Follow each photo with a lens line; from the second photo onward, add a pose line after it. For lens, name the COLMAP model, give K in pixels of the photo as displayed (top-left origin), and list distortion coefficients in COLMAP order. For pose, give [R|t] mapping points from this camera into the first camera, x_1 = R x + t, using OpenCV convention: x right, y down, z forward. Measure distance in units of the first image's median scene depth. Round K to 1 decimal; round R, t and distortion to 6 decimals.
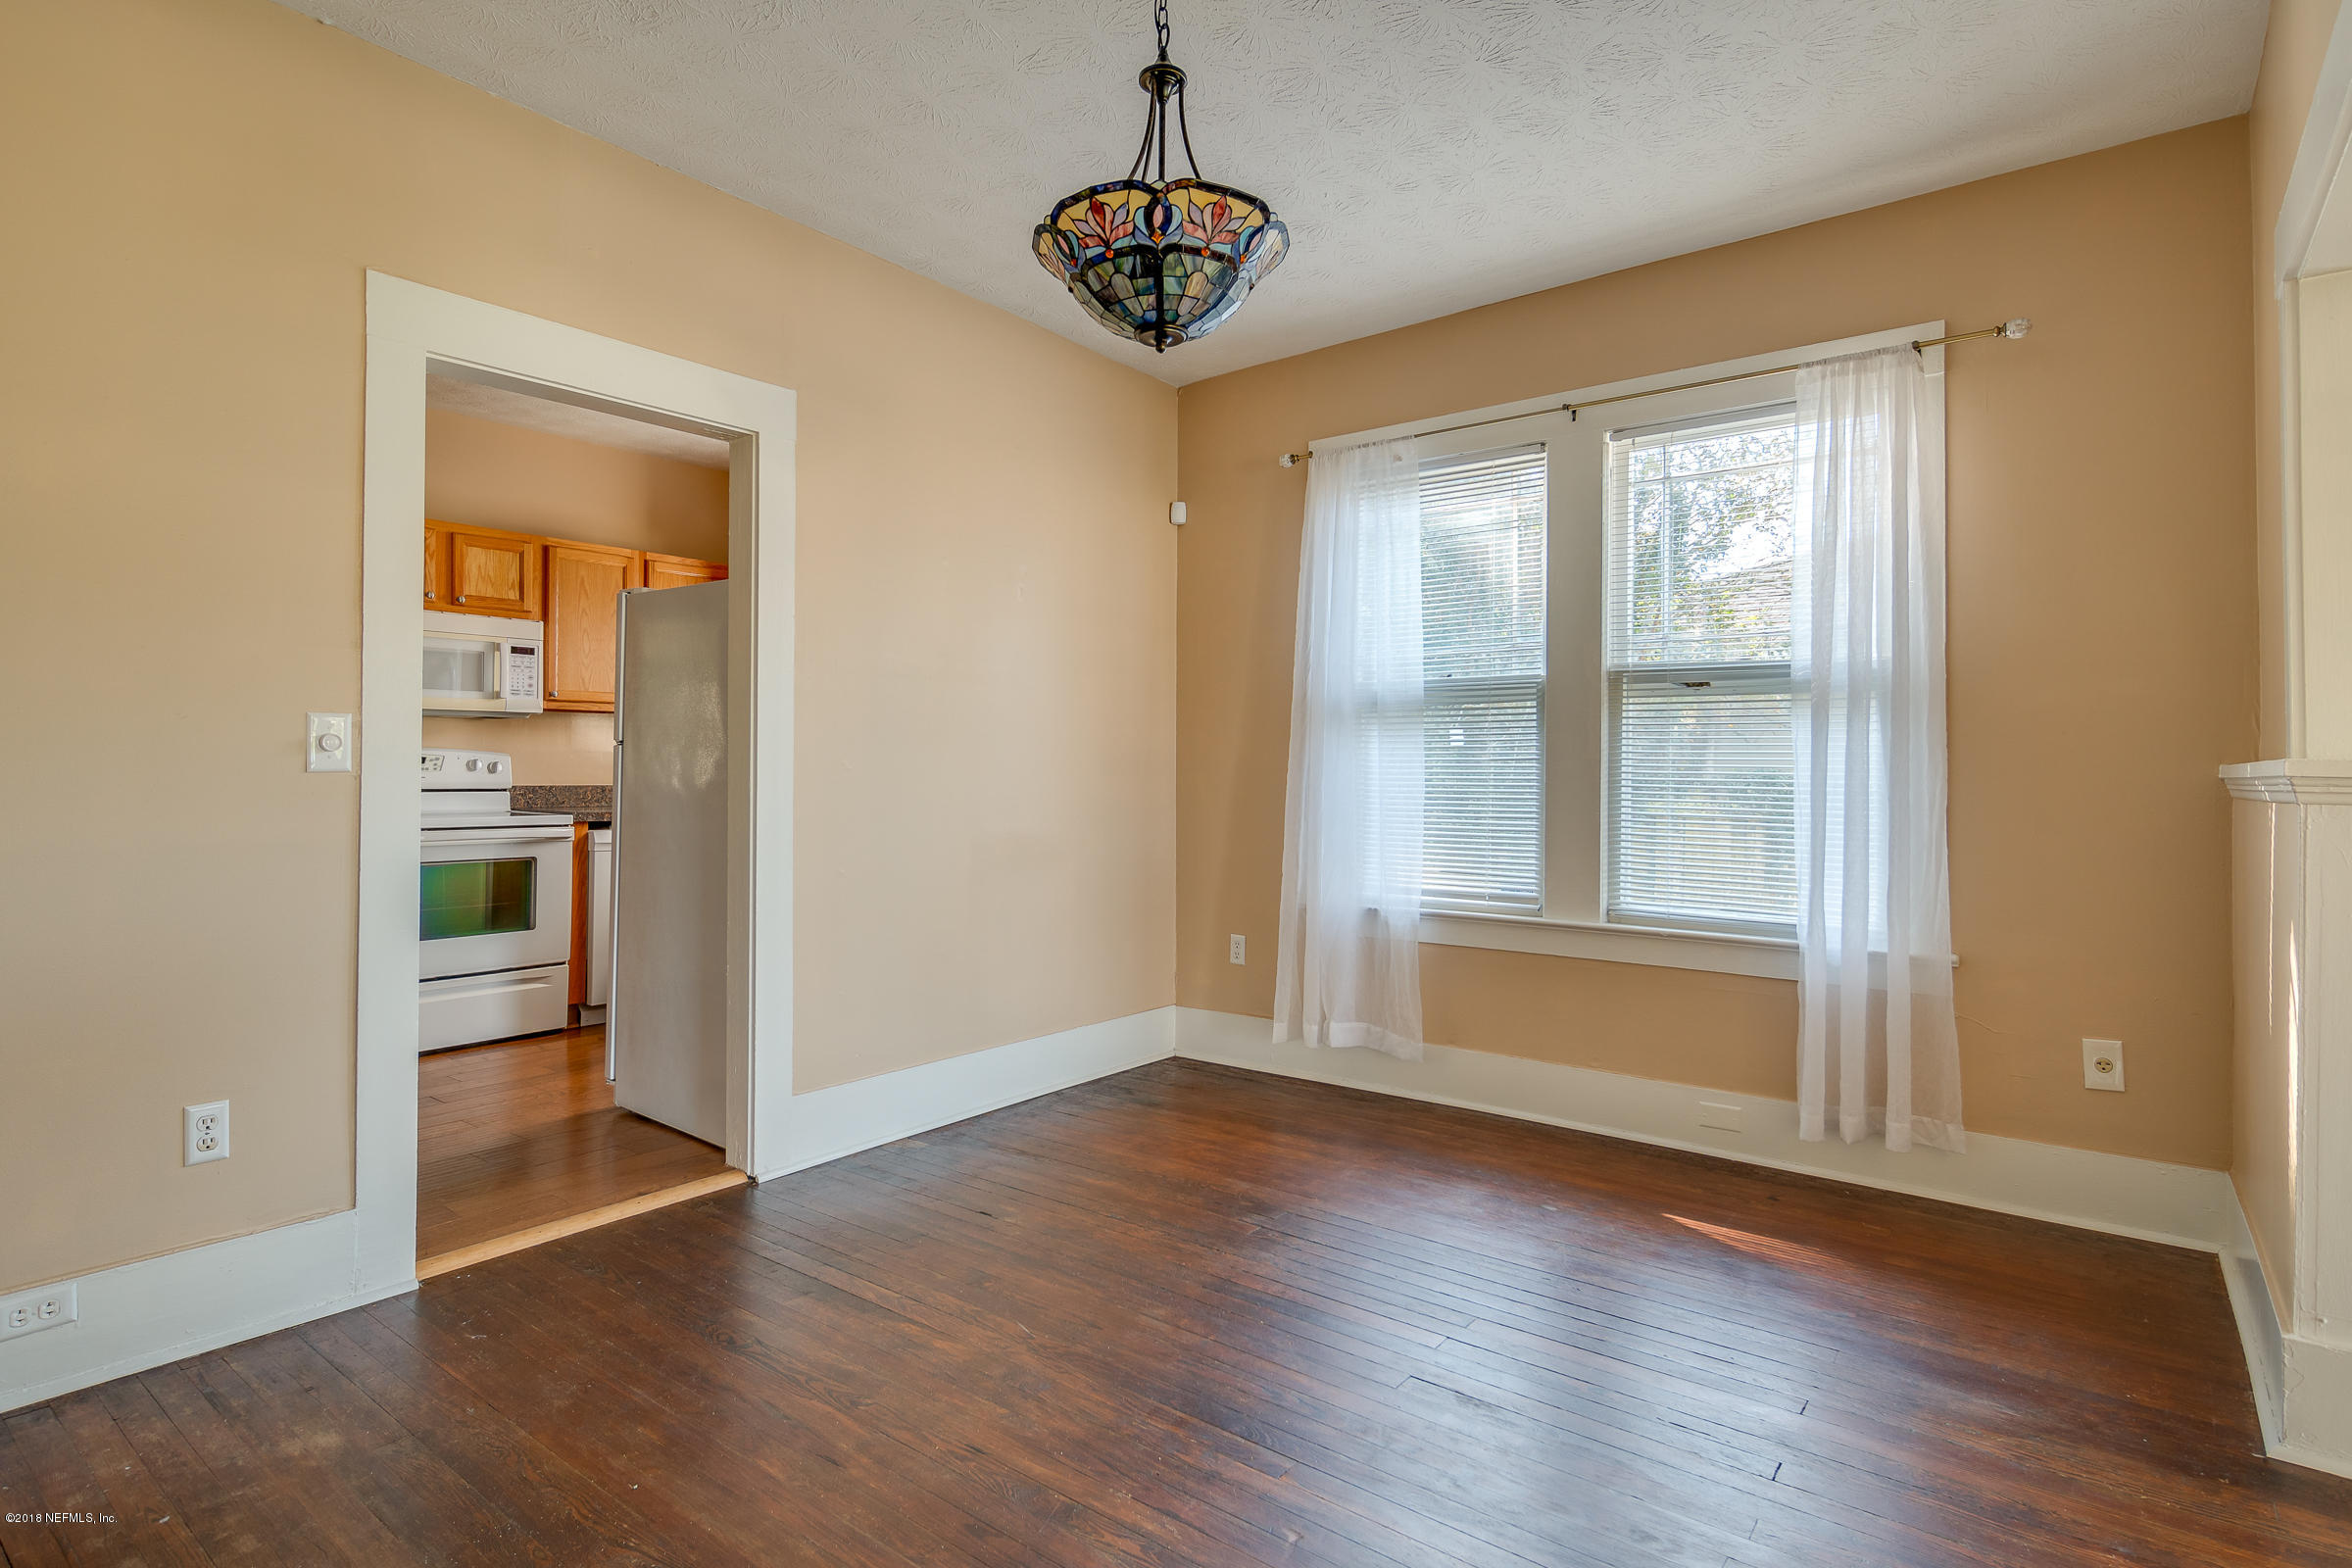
lens RADIAL K [[1175.6, 0, 1198.0], [0, 1175.6, 765.6], [0, 0, 1]] dist [0.013843, -0.009280]
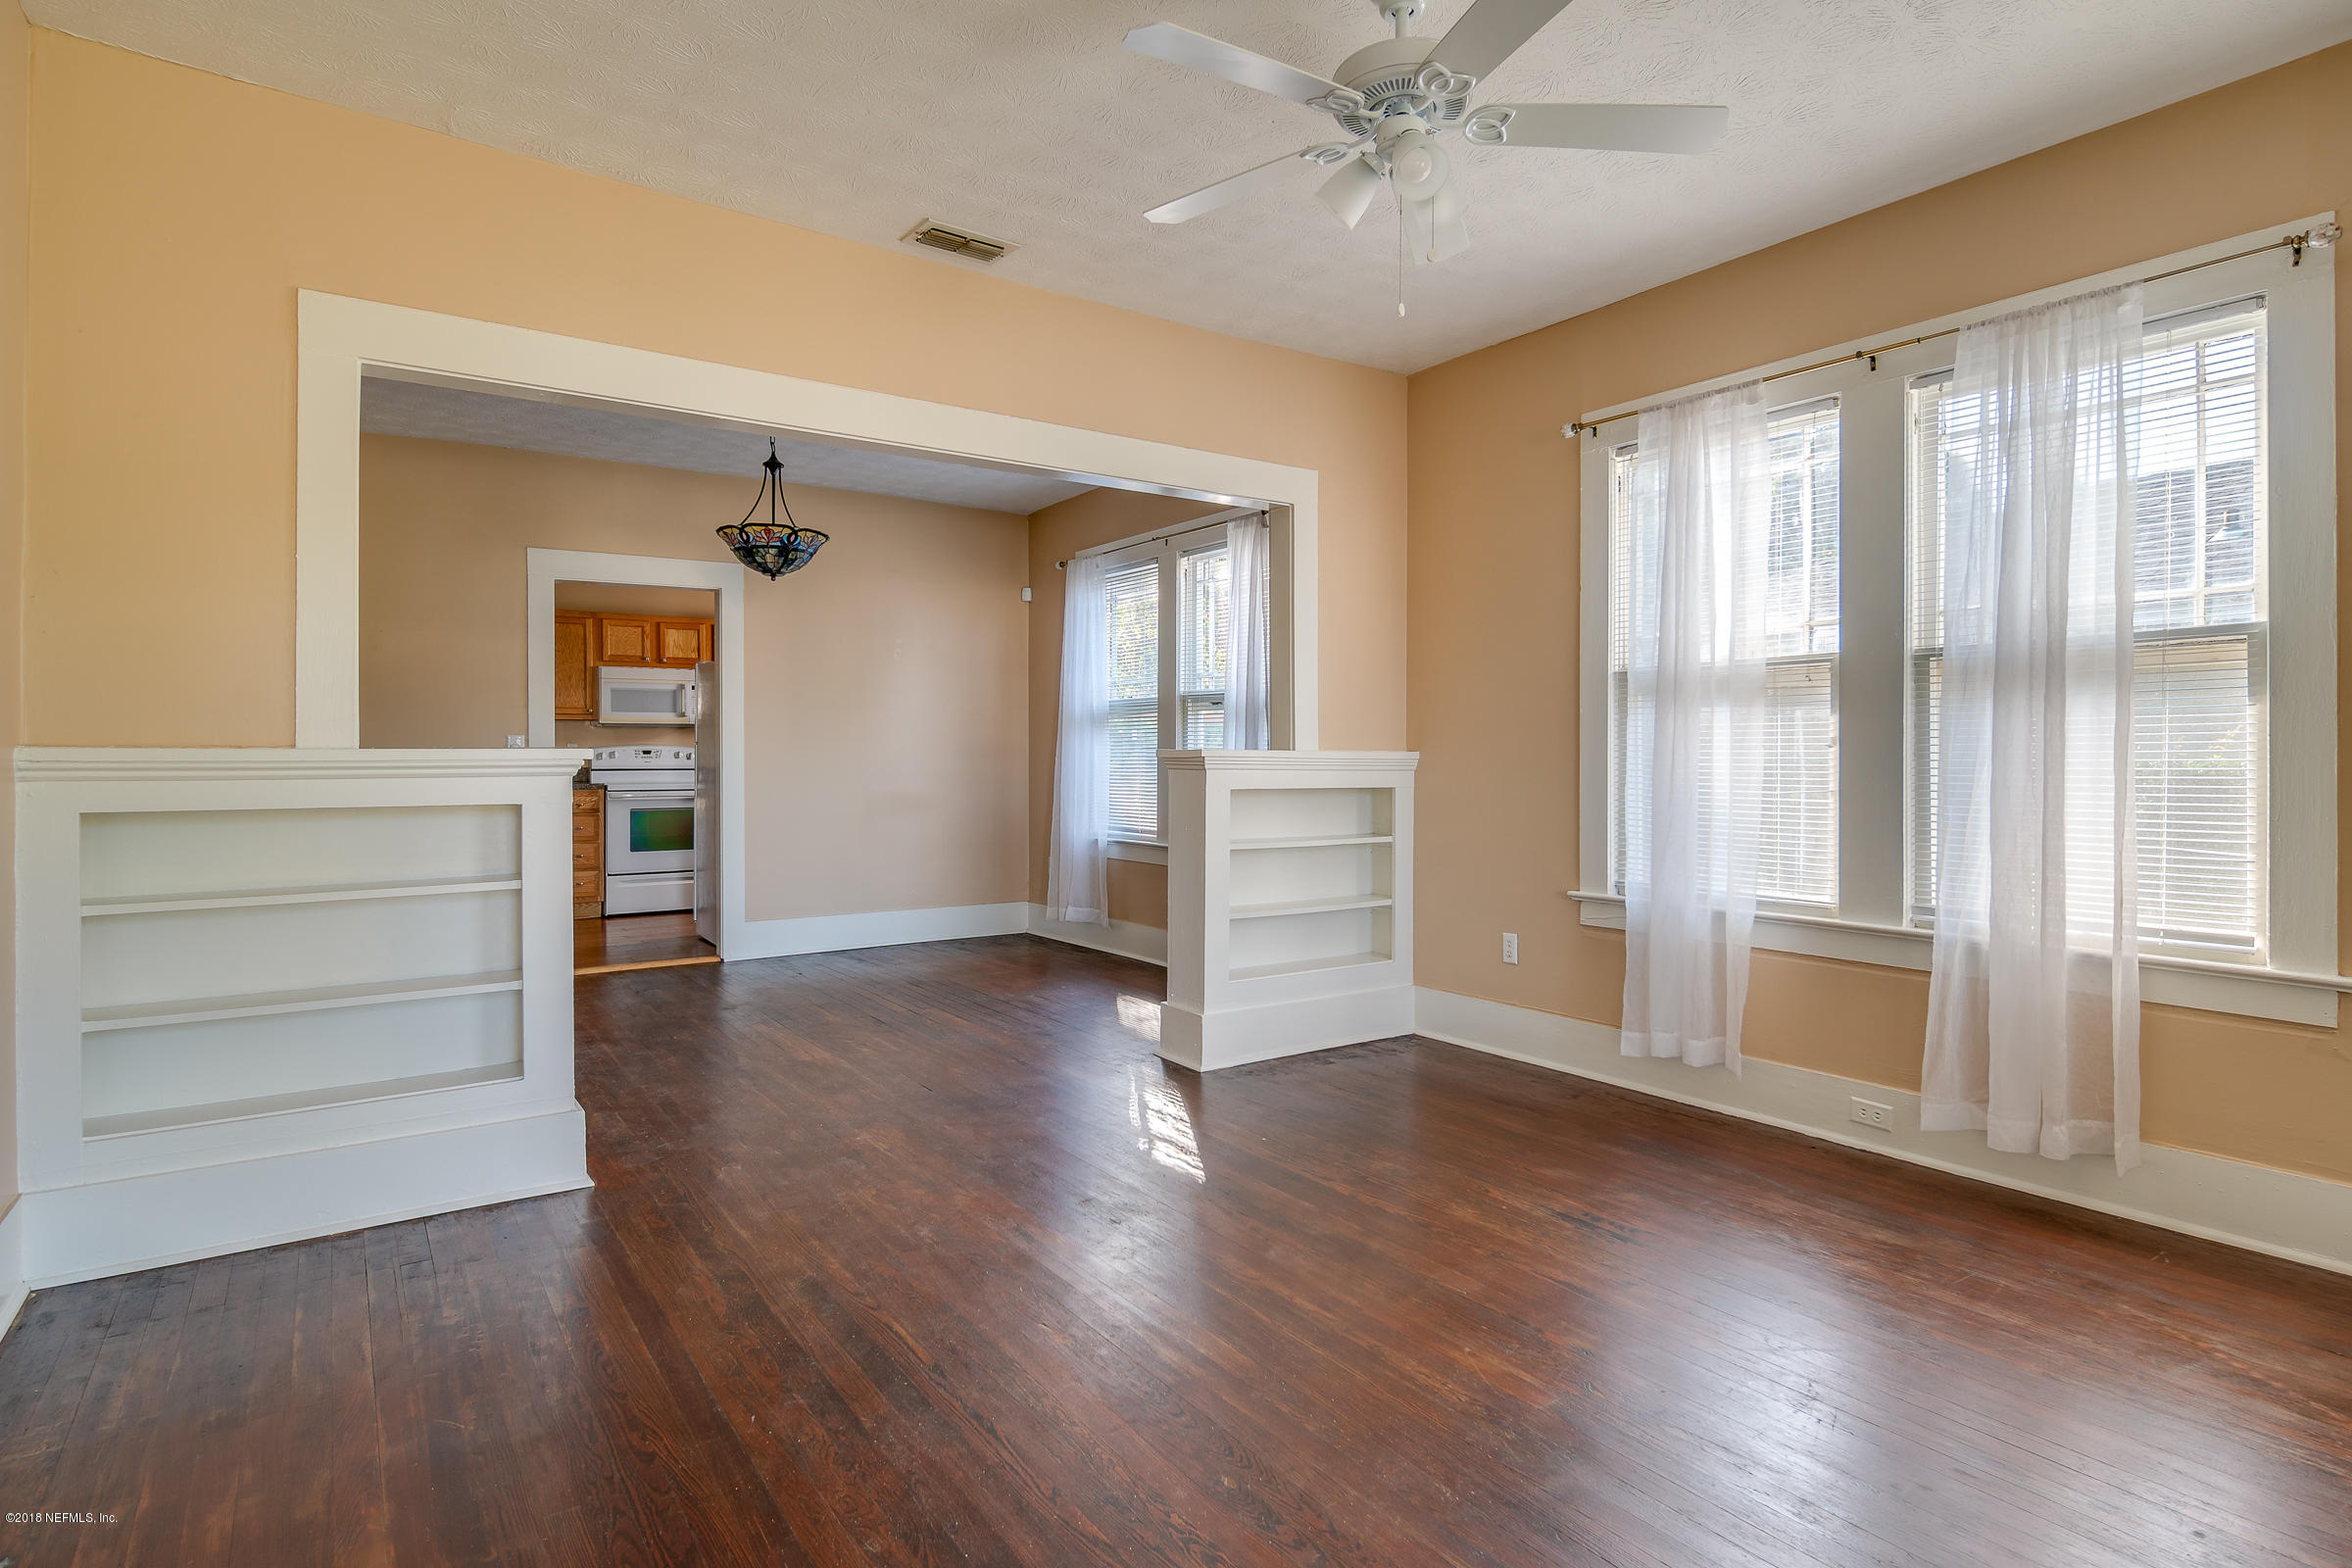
lens RADIAL K [[1205.7, 0, 1154.2], [0, 1205.7, 767.7], [0, 0, 1]] dist [0.051689, -0.000917]
pose [[0.948941, -0.001701, -0.315449, 0.586696], [0.004842, 0.999946, 0.009176, 0.004771], [0.315417, -0.010234, 0.948898, -0.443101]]
